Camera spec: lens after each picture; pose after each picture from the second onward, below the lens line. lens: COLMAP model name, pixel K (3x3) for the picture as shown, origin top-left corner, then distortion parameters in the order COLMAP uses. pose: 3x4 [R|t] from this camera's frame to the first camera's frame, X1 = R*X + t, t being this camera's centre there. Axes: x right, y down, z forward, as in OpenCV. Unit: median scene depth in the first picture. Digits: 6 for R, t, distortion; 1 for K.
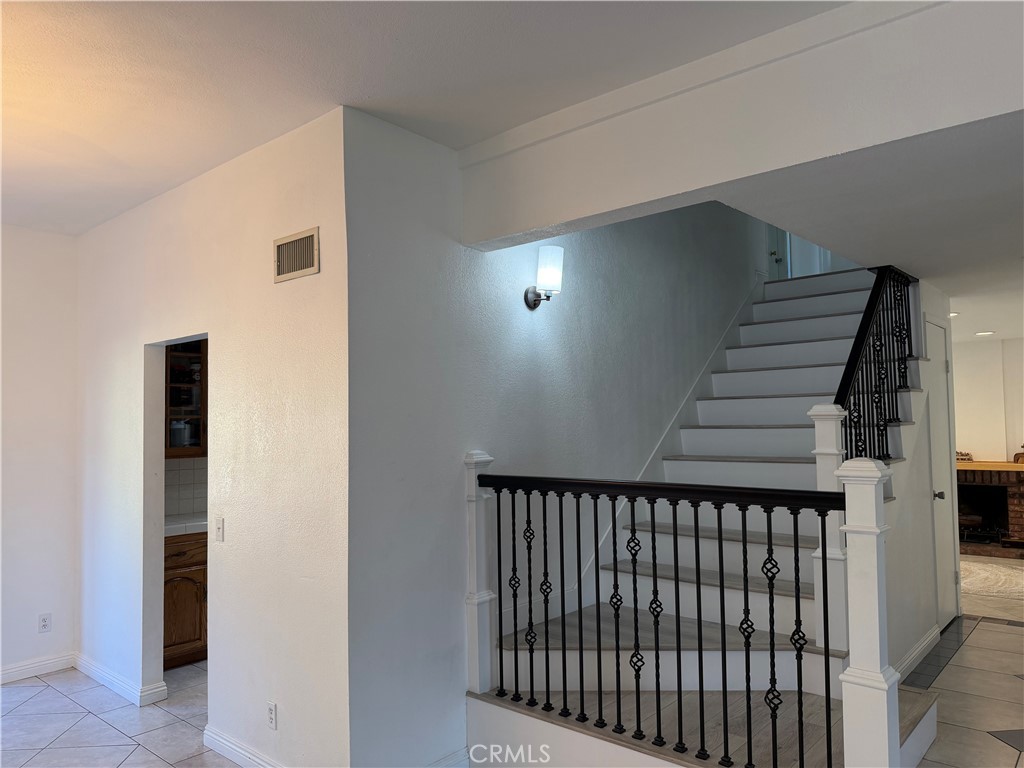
lens RADIAL K [[728.5, 0, 512.0], [0, 728.5, 384.0], [0, 0, 1]] dist [0.075675, -0.116766]
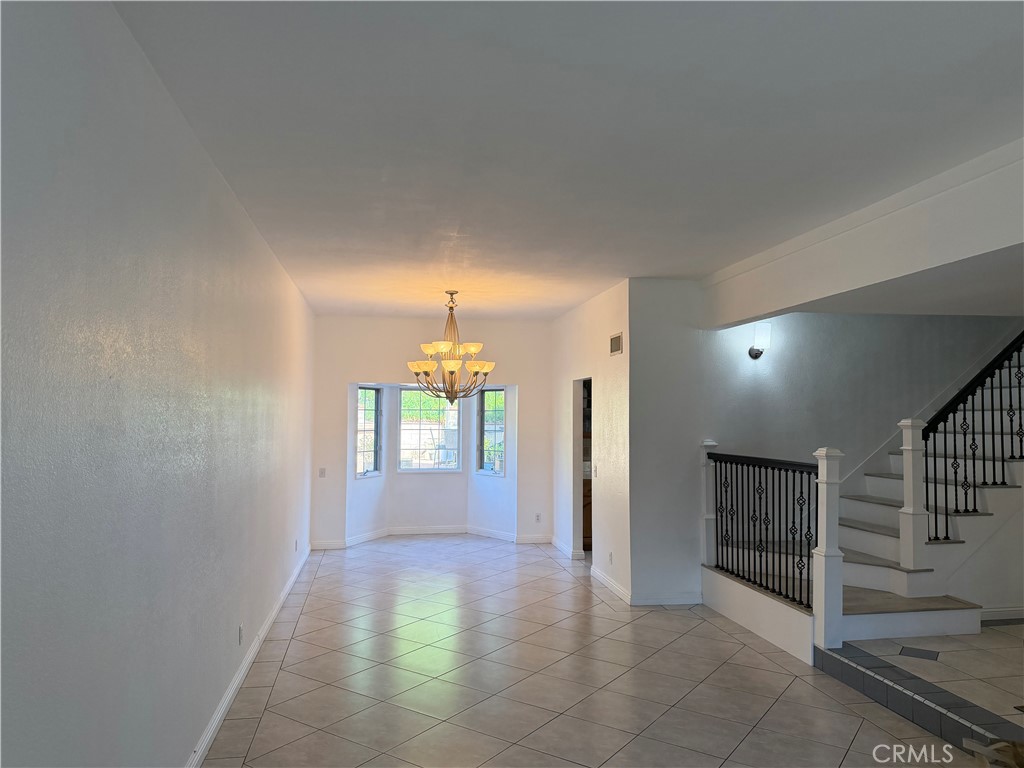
lens RADIAL K [[728.5, 0, 512.0], [0, 728.5, 384.0], [0, 0, 1]] dist [0.075675, -0.116766]
pose [[0.778429, -0.009853, -0.627656, 0.753899], [0.016117, 0.999861, 0.004291, -0.069163], [0.627526, -0.013456, 0.778479, -0.793452]]
